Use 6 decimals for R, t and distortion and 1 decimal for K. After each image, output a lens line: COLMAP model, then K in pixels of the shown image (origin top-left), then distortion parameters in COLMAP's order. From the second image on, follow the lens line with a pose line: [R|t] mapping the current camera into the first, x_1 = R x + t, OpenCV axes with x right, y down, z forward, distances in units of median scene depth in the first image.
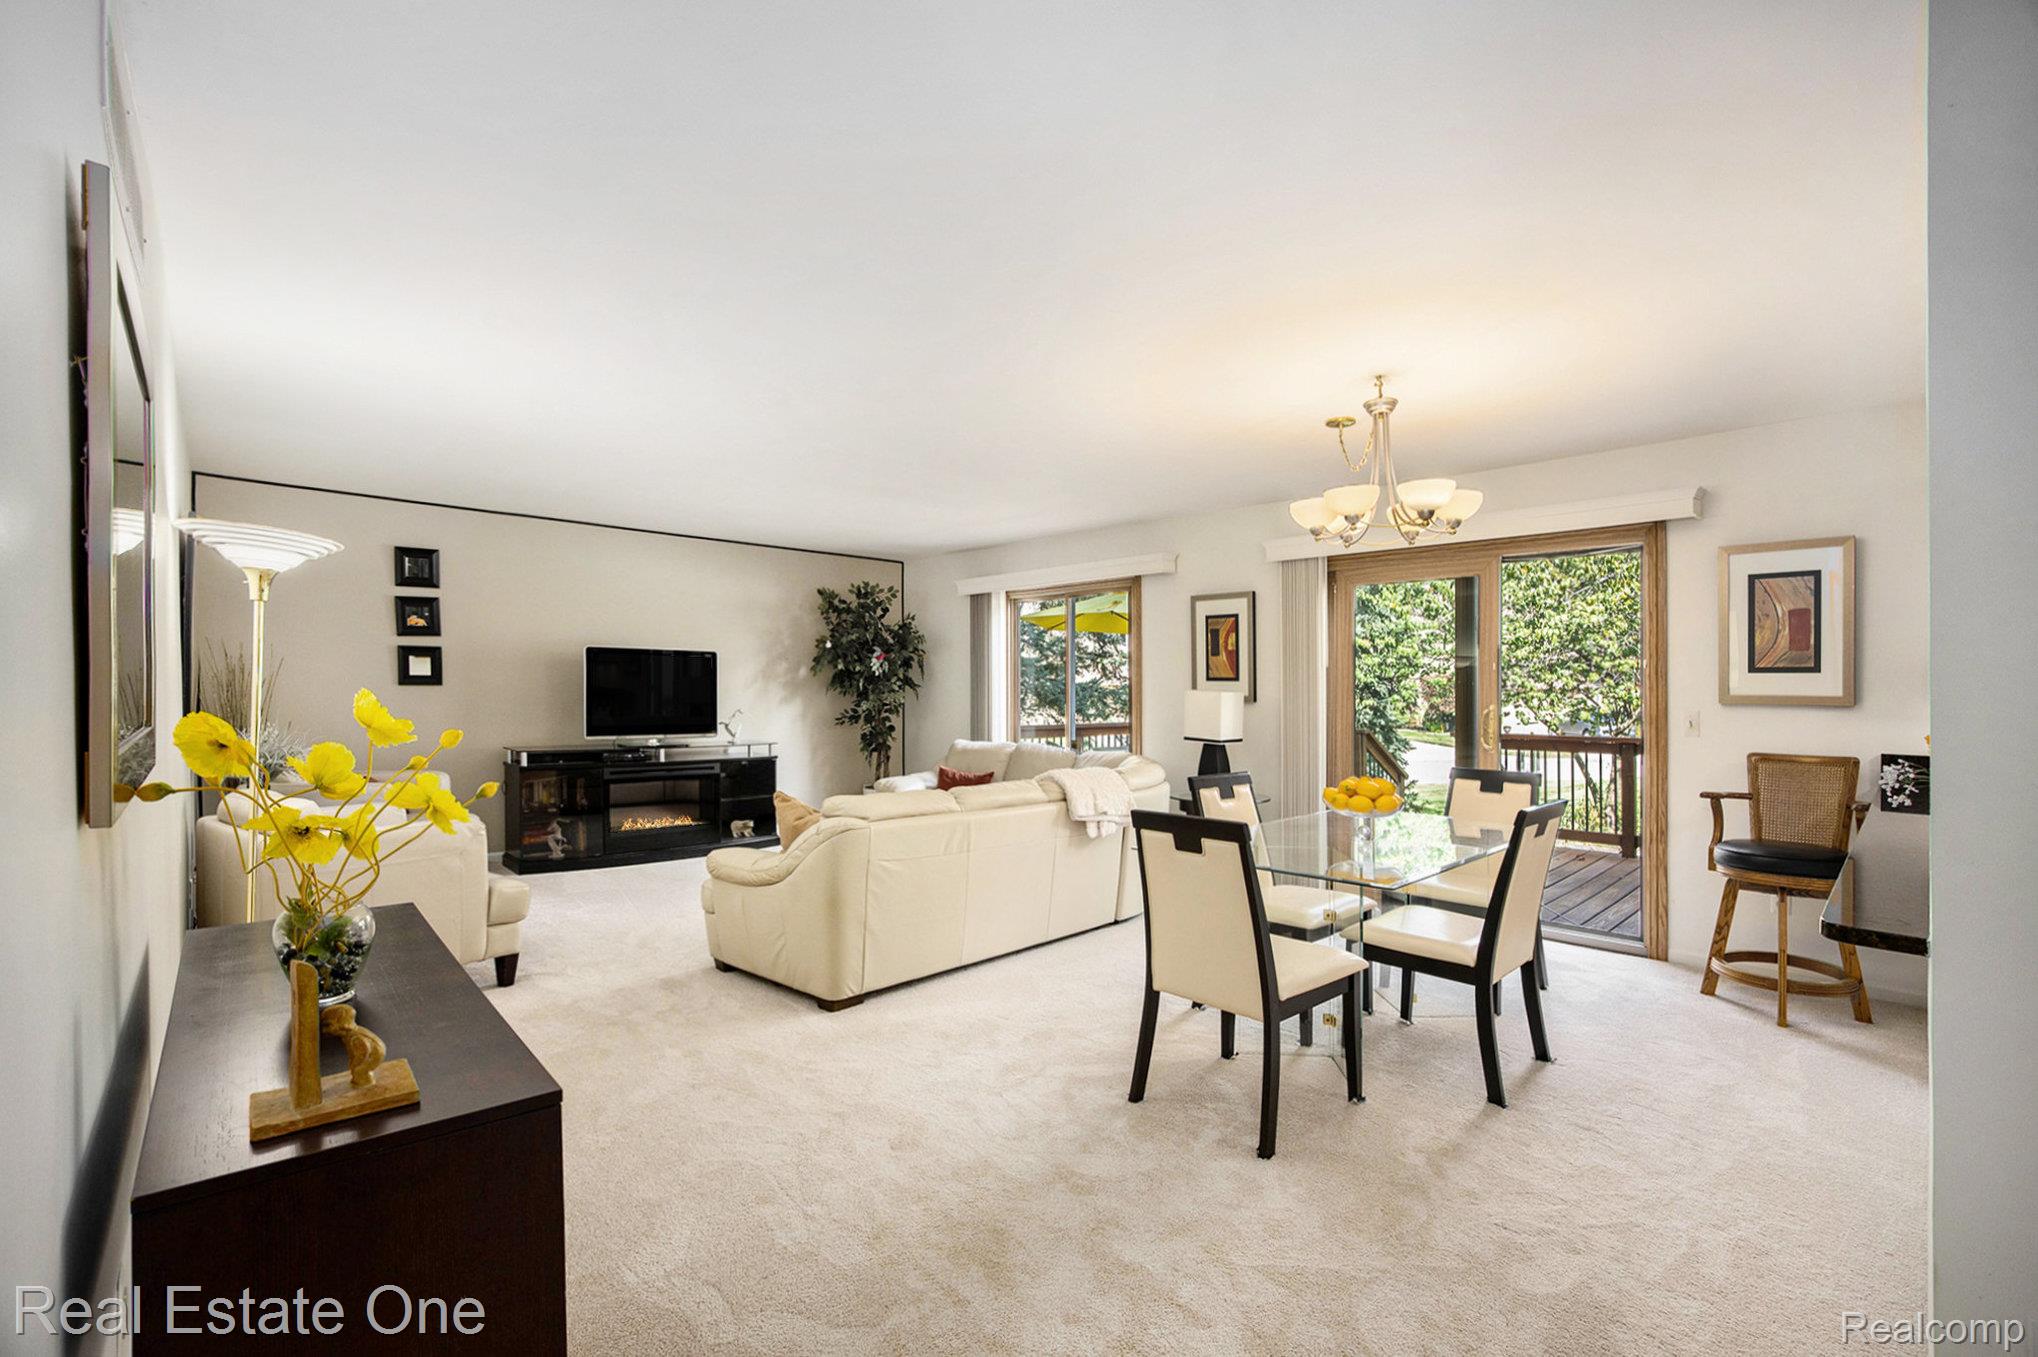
lens RADIAL K [[881.6, 0, 998.2], [0, 881.6, 717.9], [0, 0, 1]] dist [-0.040996, -0.000168]
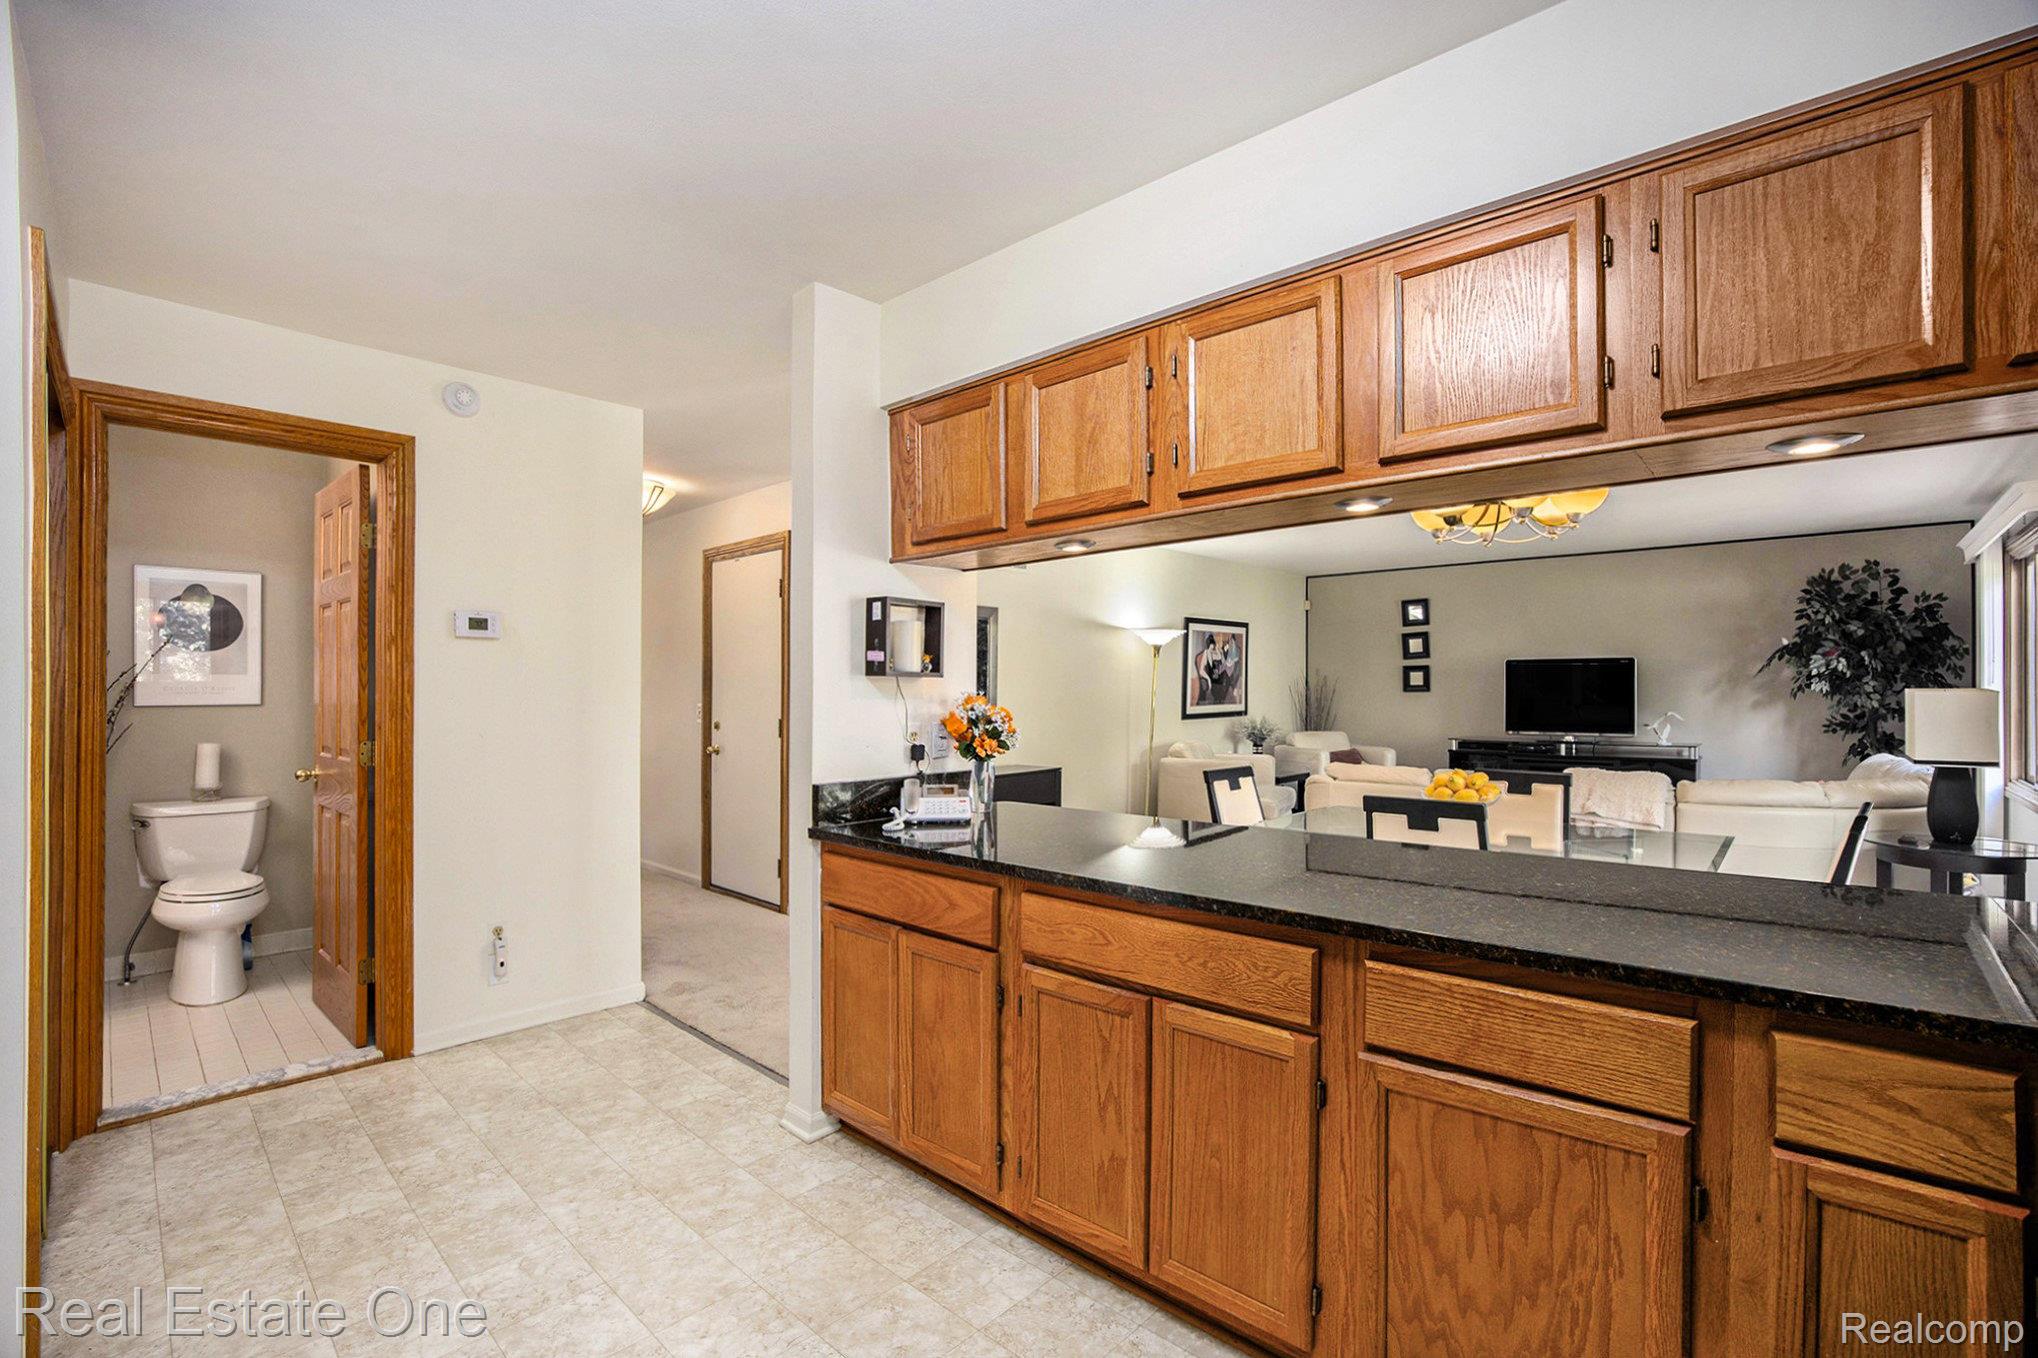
lens RADIAL K [[900.3, 0, 1025.9], [0, 900.3, 693.3], [0, 0, 1]] dist [-0.023443, -0.000090]
pose [[0.092603, -0.008900, -0.995663, 0.691410], [-0.029999, 0.999481, -0.011724, 0.002609], [0.995251, 0.030955, 0.092288, 0.174703]]
